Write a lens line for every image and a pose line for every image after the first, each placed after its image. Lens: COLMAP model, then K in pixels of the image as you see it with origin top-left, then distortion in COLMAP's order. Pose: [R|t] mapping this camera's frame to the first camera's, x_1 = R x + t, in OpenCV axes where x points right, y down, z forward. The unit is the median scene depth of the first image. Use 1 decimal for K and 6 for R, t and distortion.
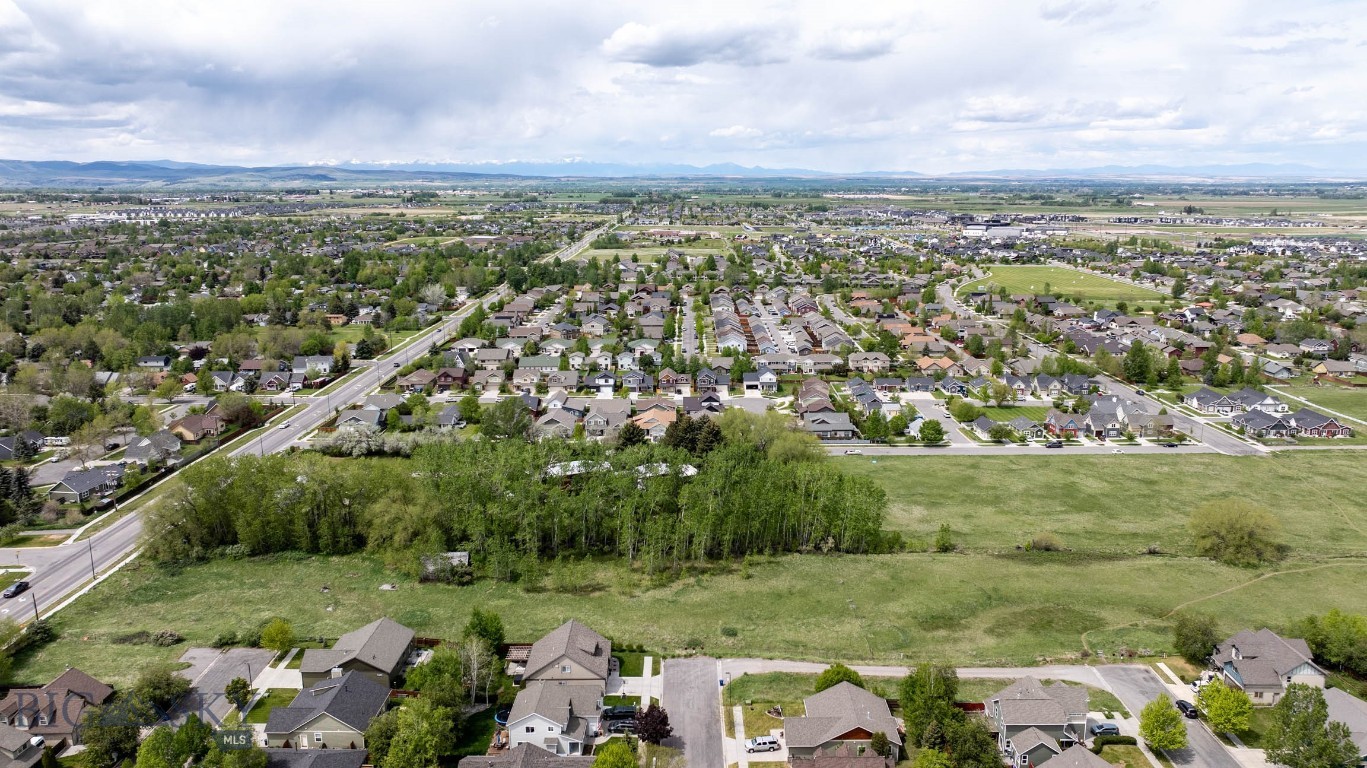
lens RADIAL K [[959.8, 0, 683.5], [0, 959.8, 384.0], [0, 0, 1]] dist [-0.058141, 0.077079]
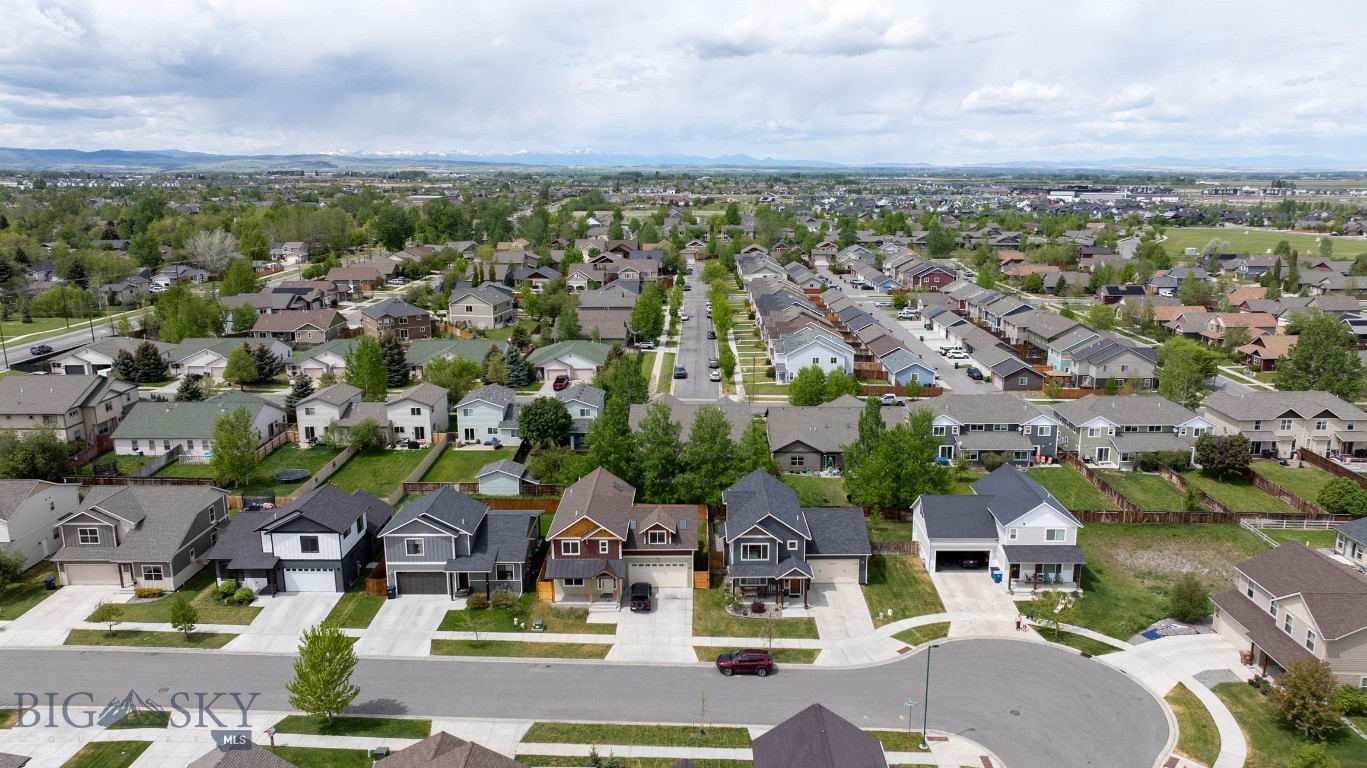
lens RADIAL K [[959.8, 0, 683.5], [0, 959.8, 384.0], [0, 0, 1]] dist [-0.058141, 0.077079]
pose [[0.999941, 0.004788, -0.009777, 0.004706], [-0.004710, 0.999957, 0.008007, -0.029176], [0.009815, -0.007960, 0.999920, 0.547711]]
